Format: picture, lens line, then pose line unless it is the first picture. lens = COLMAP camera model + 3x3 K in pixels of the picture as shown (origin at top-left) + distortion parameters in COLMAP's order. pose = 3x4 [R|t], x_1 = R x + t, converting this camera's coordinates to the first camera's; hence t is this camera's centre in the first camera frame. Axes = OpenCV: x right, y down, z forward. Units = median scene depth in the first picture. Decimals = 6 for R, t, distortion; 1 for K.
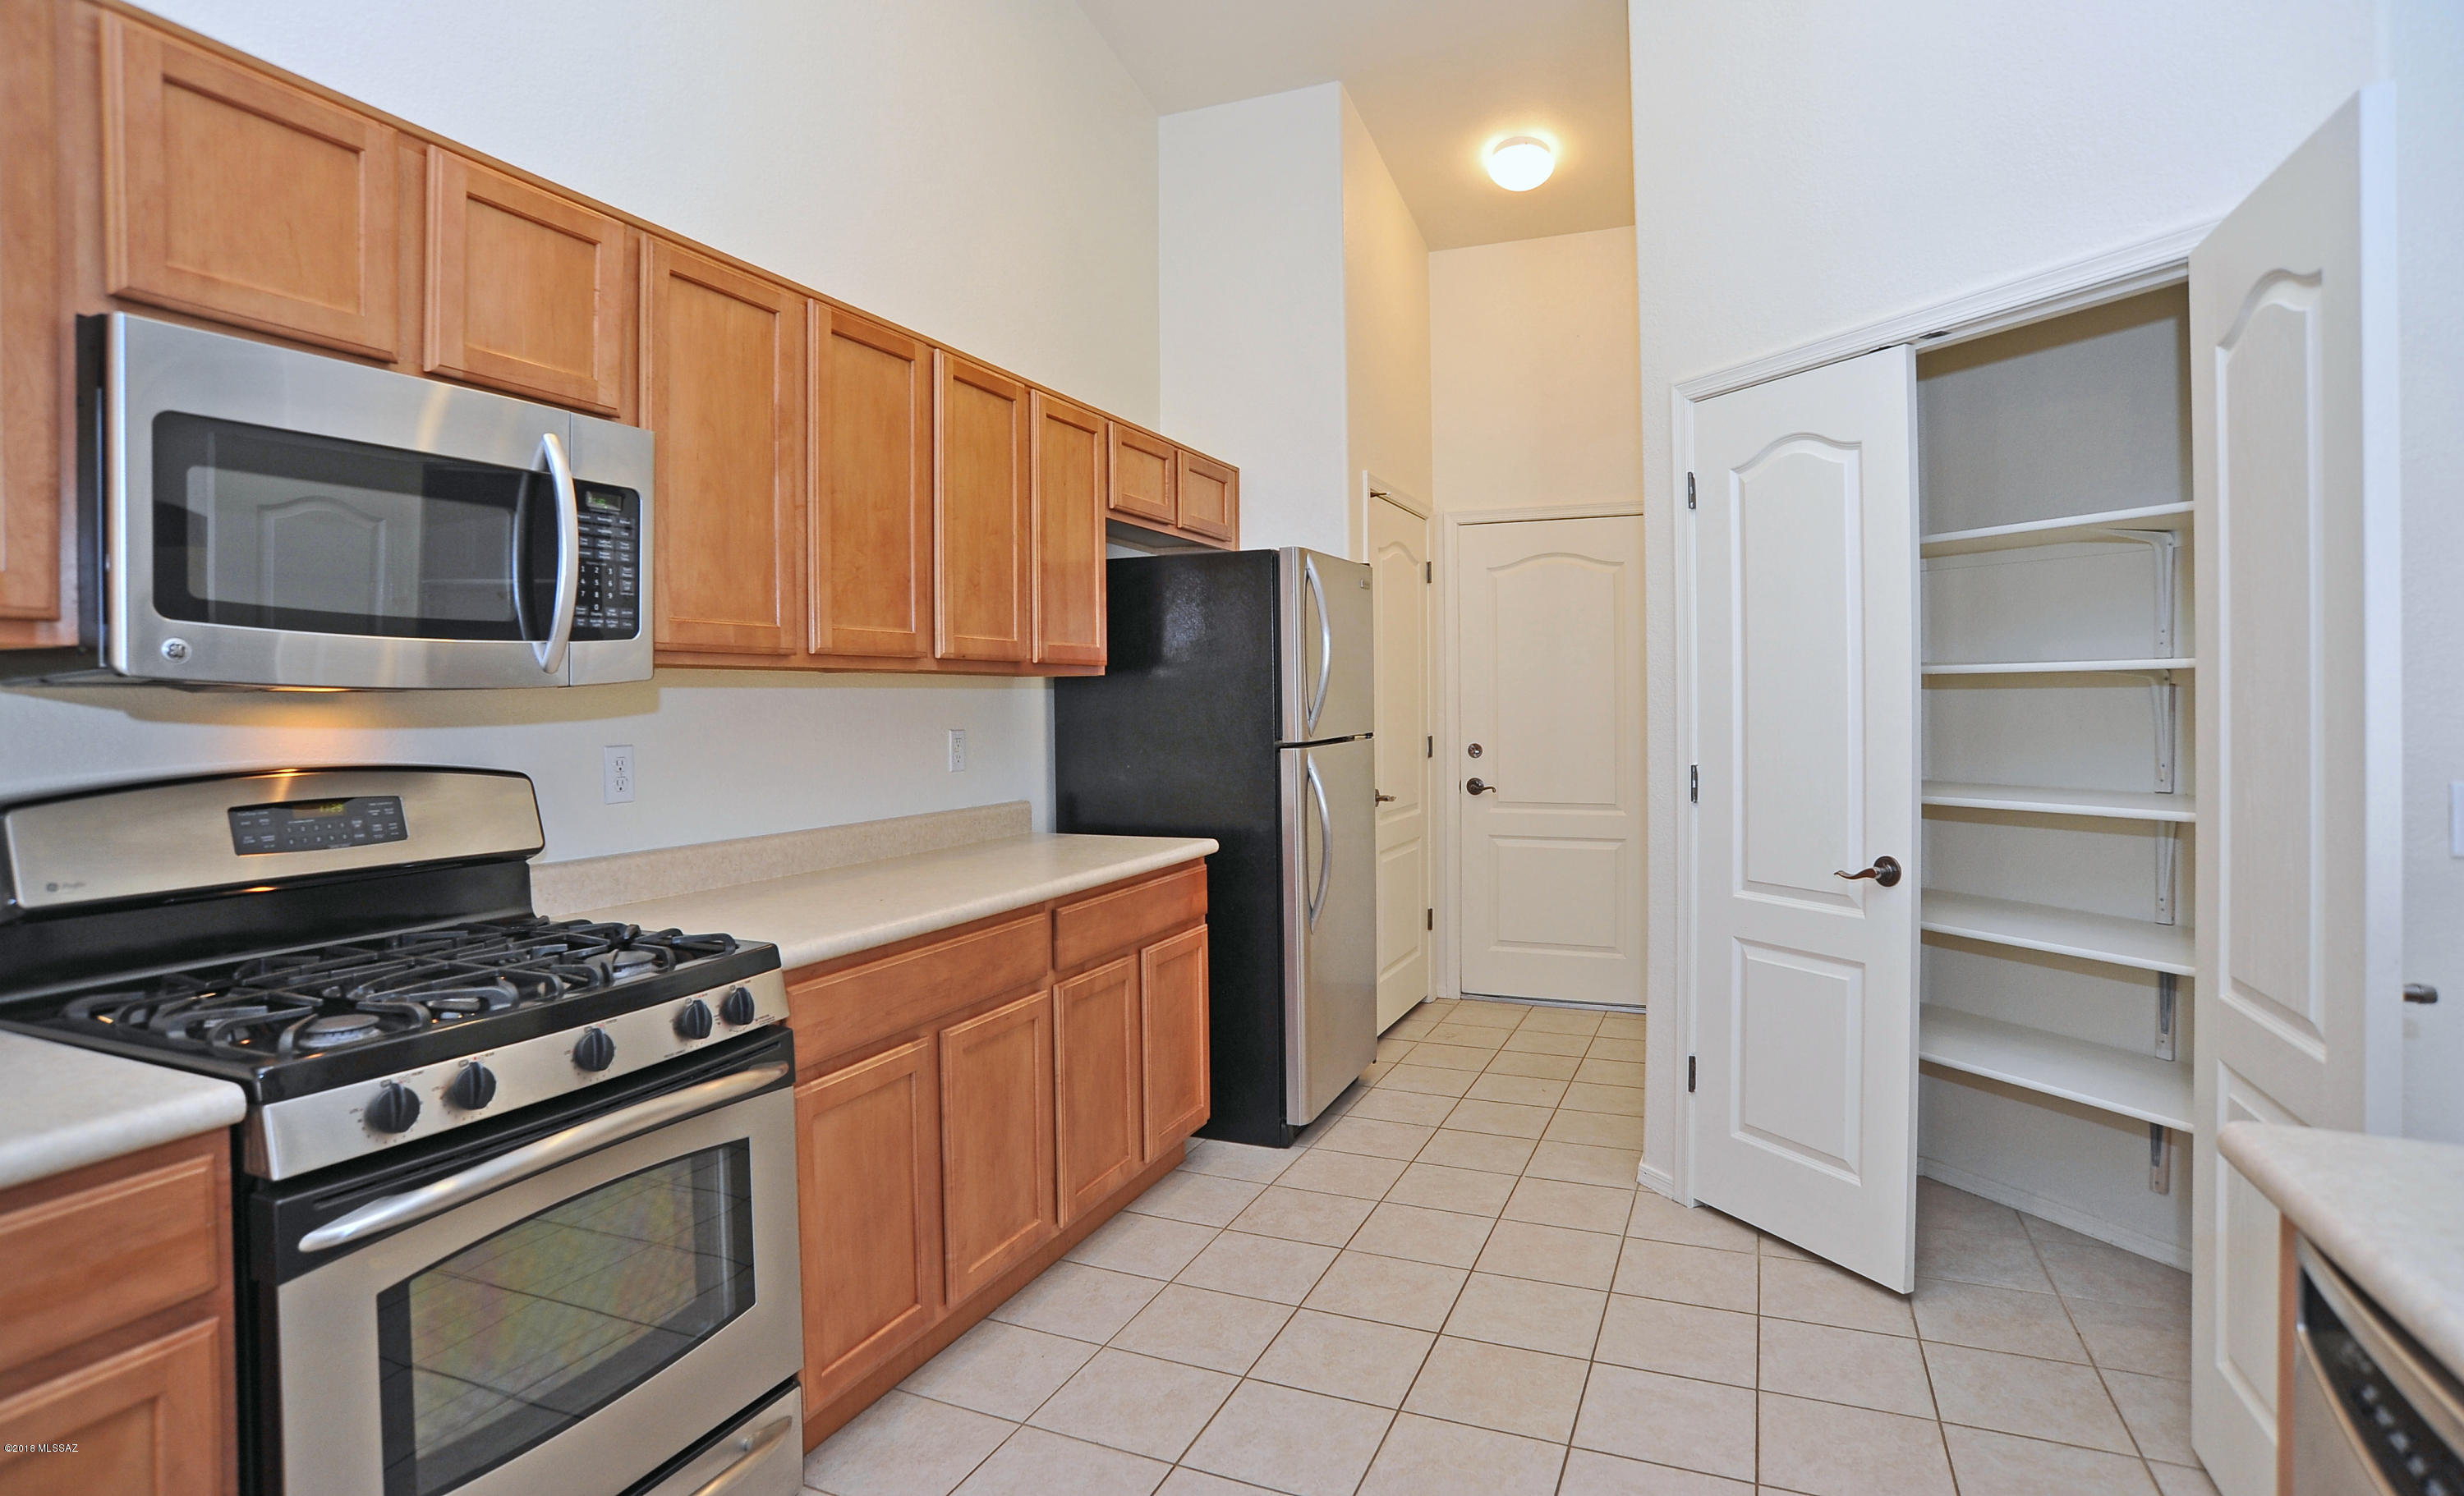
lens RADIAL K [[1259.1, 0, 1221.7], [0, 1259.1, 705.0], [0, 0, 1]] dist [-0.070353, 0.025387]
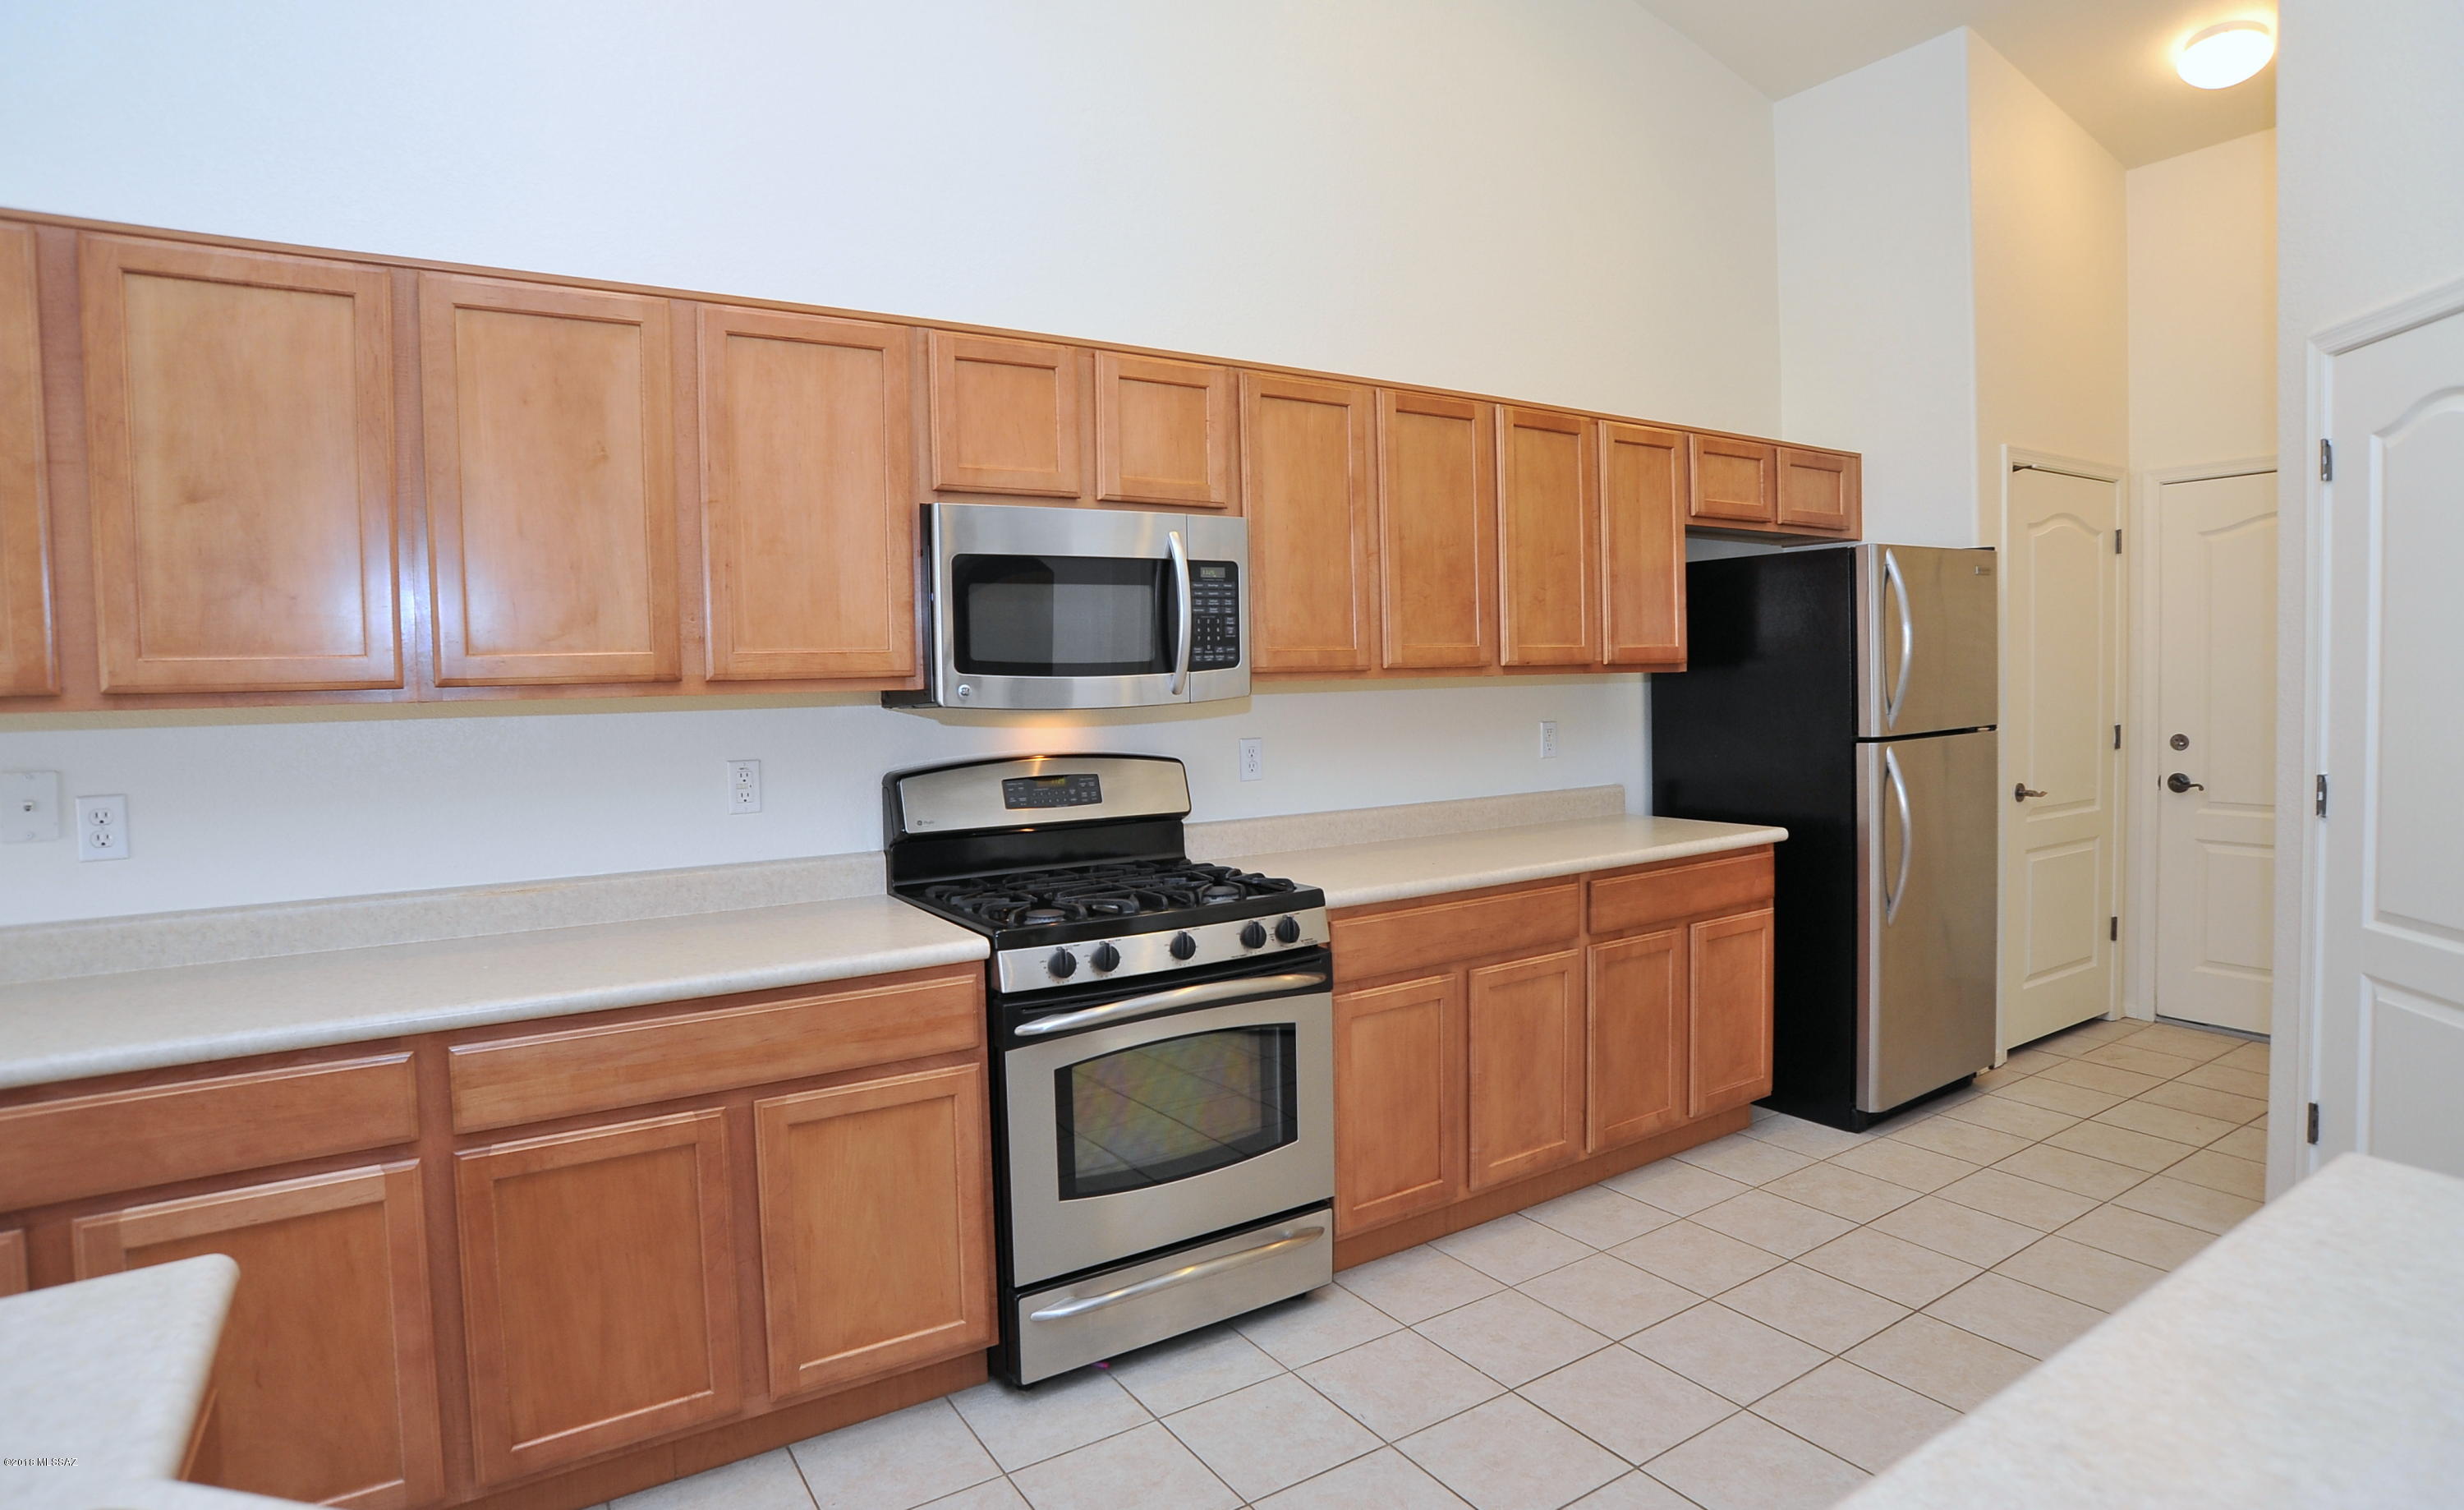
lens RADIAL K [[1259.5, 0, 1207.5], [0, 1259.5, 735.0], [0, 0, 1]] dist [-0.070353, 0.025387]
pose [[0.826956, 0.015664, -0.562049, 0.247096], [0.012458, 0.998856, 0.046167, -0.034422], [0.562129, -0.045180, 0.825814, -0.167625]]
